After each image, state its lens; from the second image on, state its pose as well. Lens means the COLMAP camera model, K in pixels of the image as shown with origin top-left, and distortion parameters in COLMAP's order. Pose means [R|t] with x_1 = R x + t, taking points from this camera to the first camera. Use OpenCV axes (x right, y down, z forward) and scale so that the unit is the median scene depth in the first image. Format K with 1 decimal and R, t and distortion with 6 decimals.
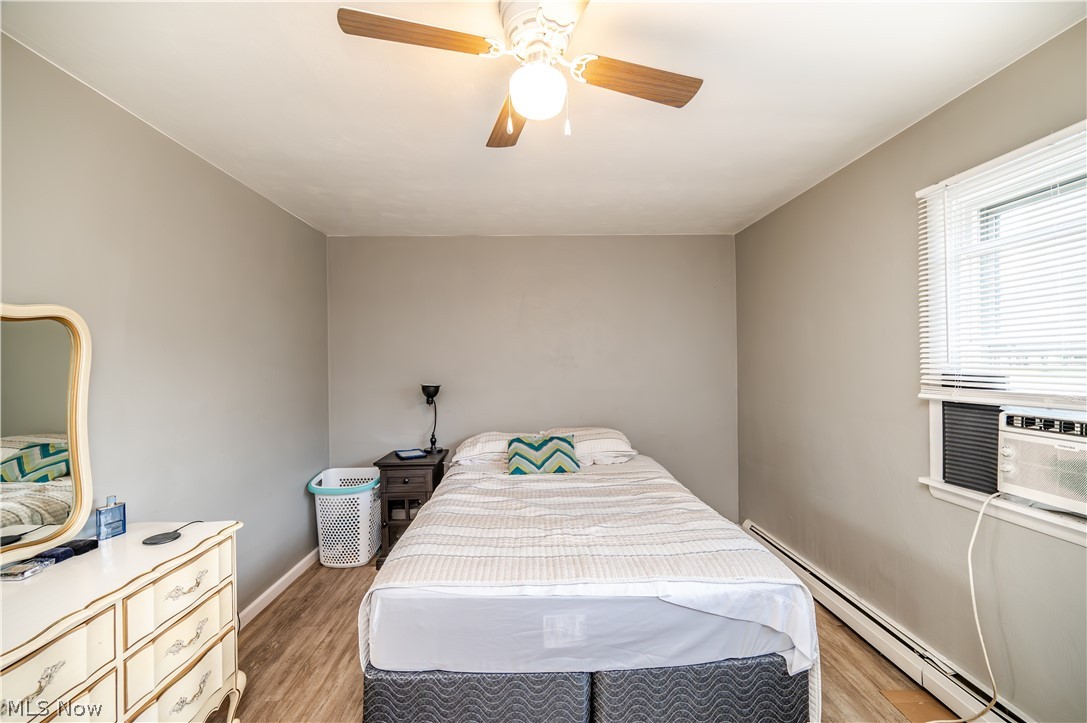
lens RADIAL K [[428.5, 0, 544.4], [0, 428.5, 362.7], [0, 0, 1]] dist [-0.001653, -0.000059]
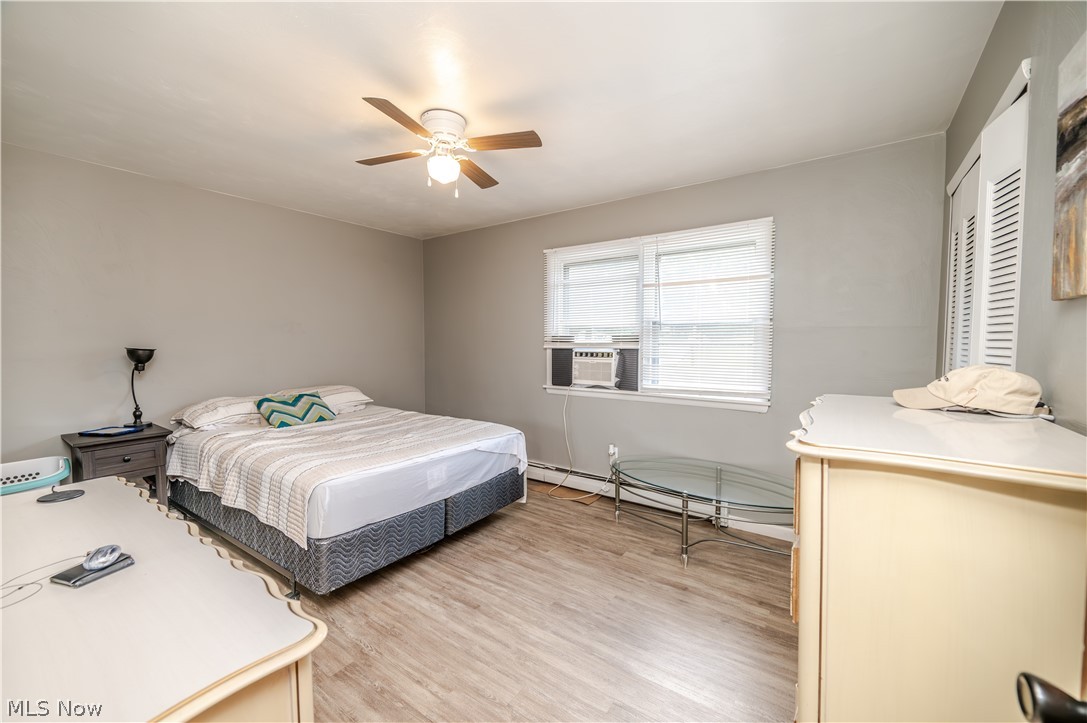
lens RADIAL K [[425.1, 0, 546.9], [0, 425.1, 359.8], [0, 0, 1]] dist [-0.000464, -0.000010]
pose [[0.603278, -0.024542, 0.797153, -0.862286], [-0.009194, 0.999246, 0.037722, 0.066652], [-0.797478, -0.030086, 0.602598, -0.311747]]
